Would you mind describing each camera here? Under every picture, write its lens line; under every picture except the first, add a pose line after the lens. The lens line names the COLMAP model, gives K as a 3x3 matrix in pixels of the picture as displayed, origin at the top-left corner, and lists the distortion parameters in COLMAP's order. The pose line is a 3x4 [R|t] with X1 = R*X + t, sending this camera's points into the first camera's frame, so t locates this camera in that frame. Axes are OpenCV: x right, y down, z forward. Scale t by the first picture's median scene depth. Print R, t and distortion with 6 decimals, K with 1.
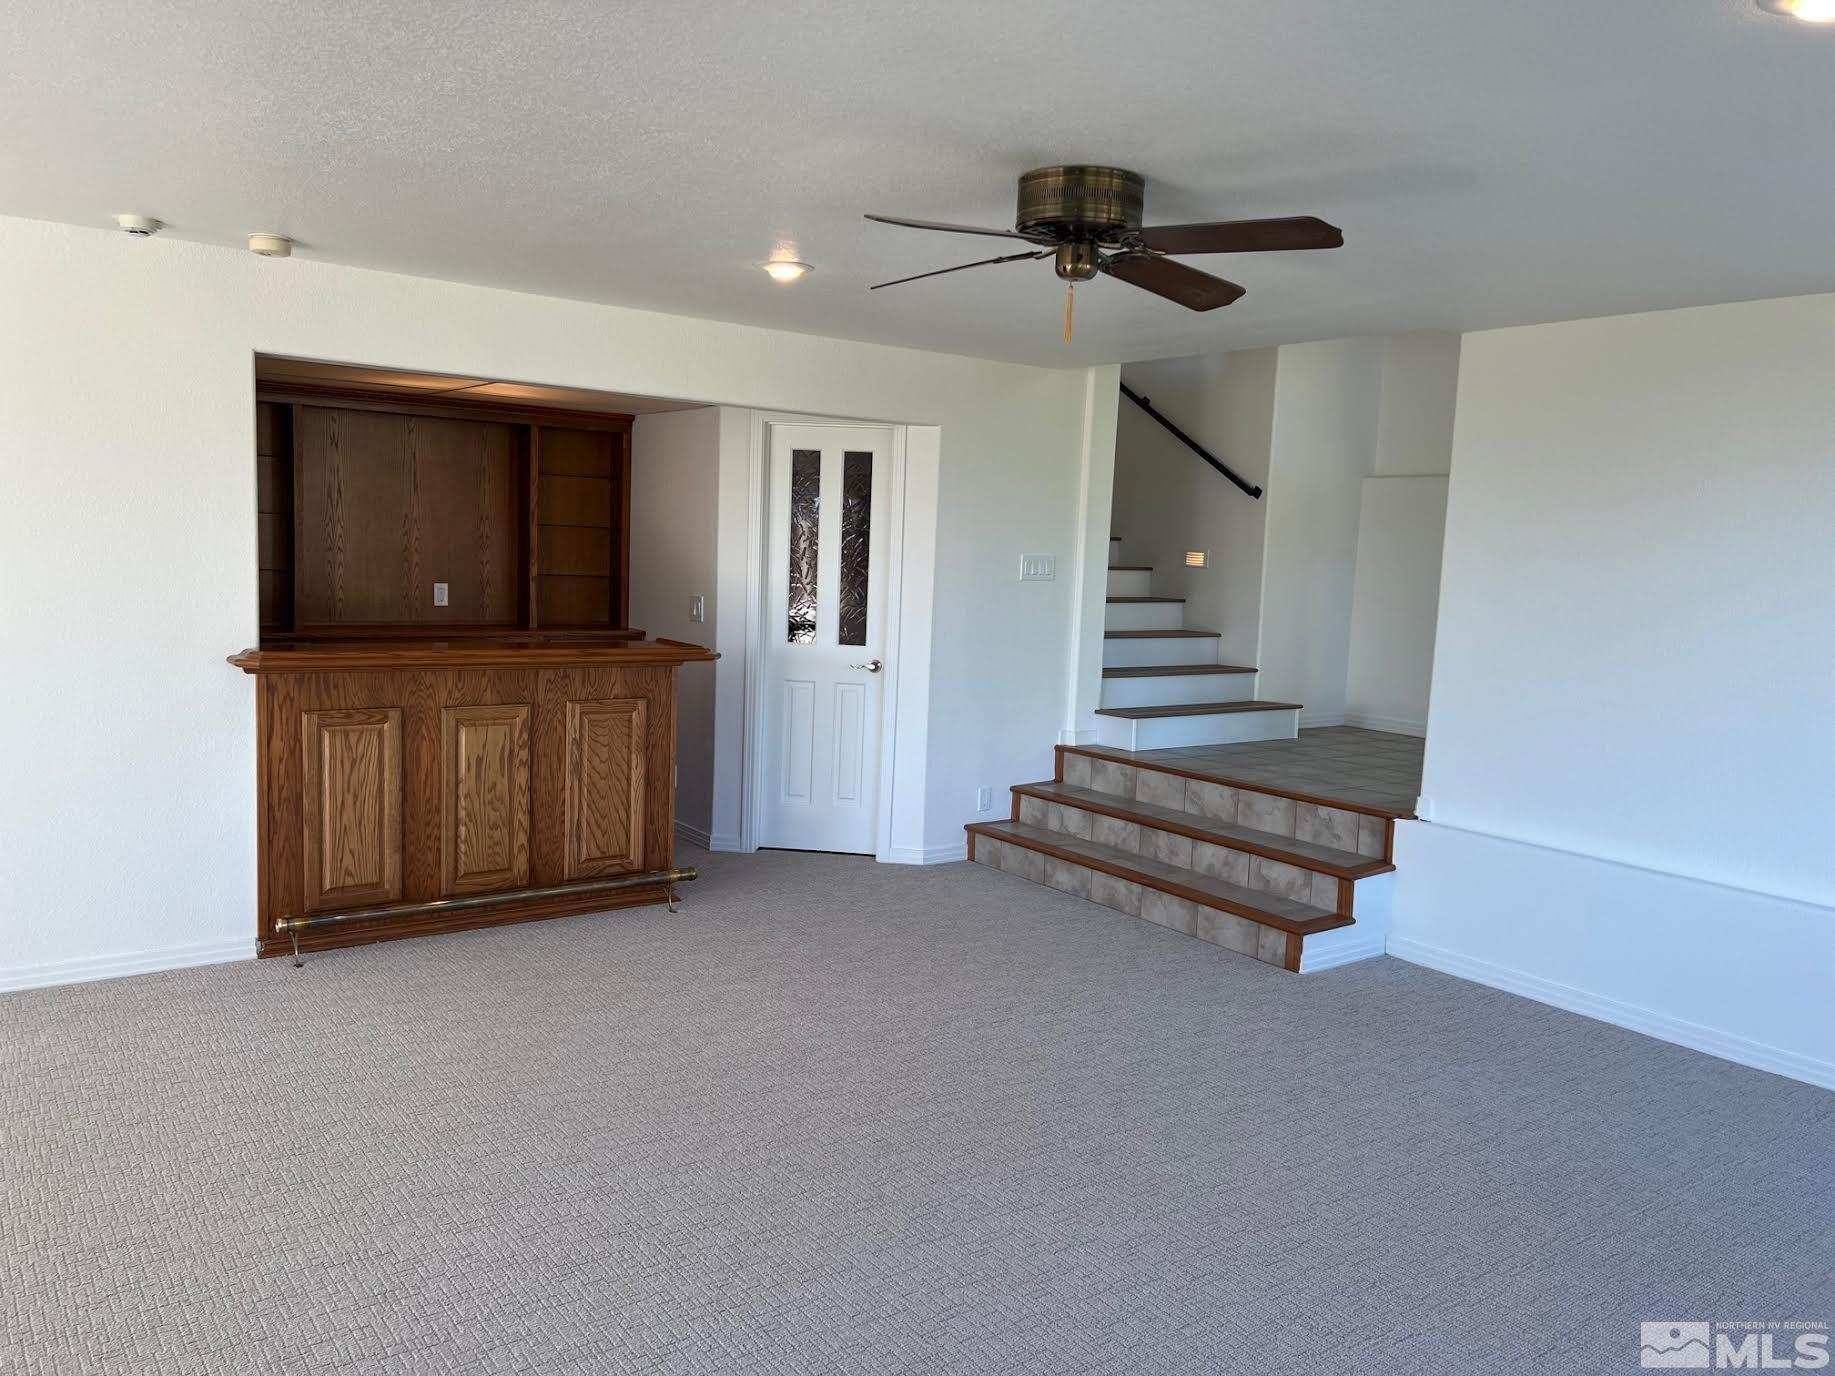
lens RADIAL K [[1373.3, 0, 918.3], [0, 1373.3, 688.8], [0, 0, 1]] dist [0.071216, -0.081837]
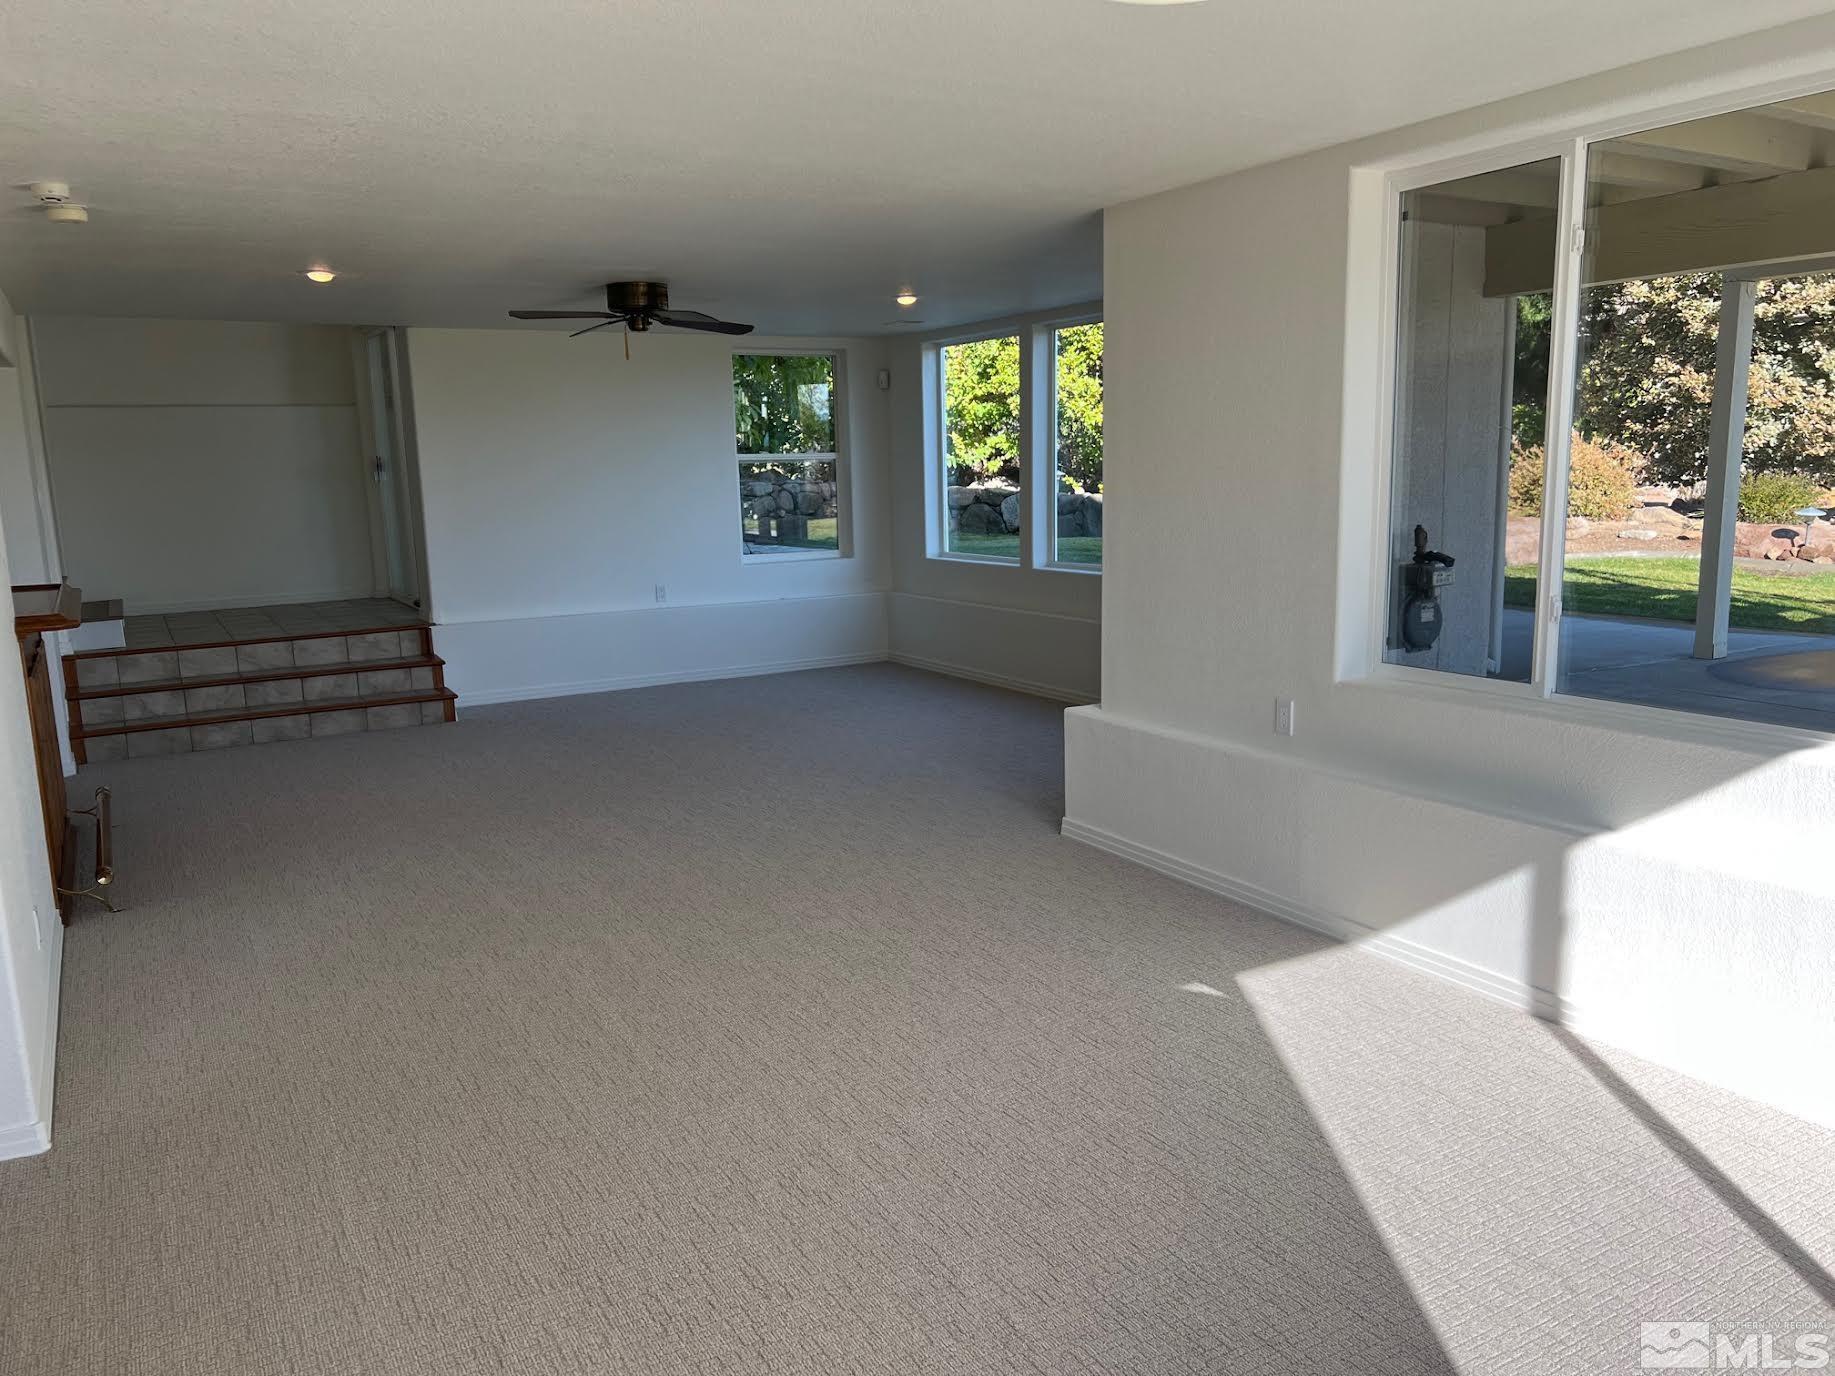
lens RADIAL K [[1373.3, 0, 918.9], [0, 1373.3, 687.9], [0, 0, 1]] dist [0.071216, -0.081837]
pose [[0.107448, -0.213406, 0.971037, -1.104915], [0.140526, 0.970146, 0.197661, -0.071718], [-0.984229, 0.115218, 0.134229, 0.201699]]
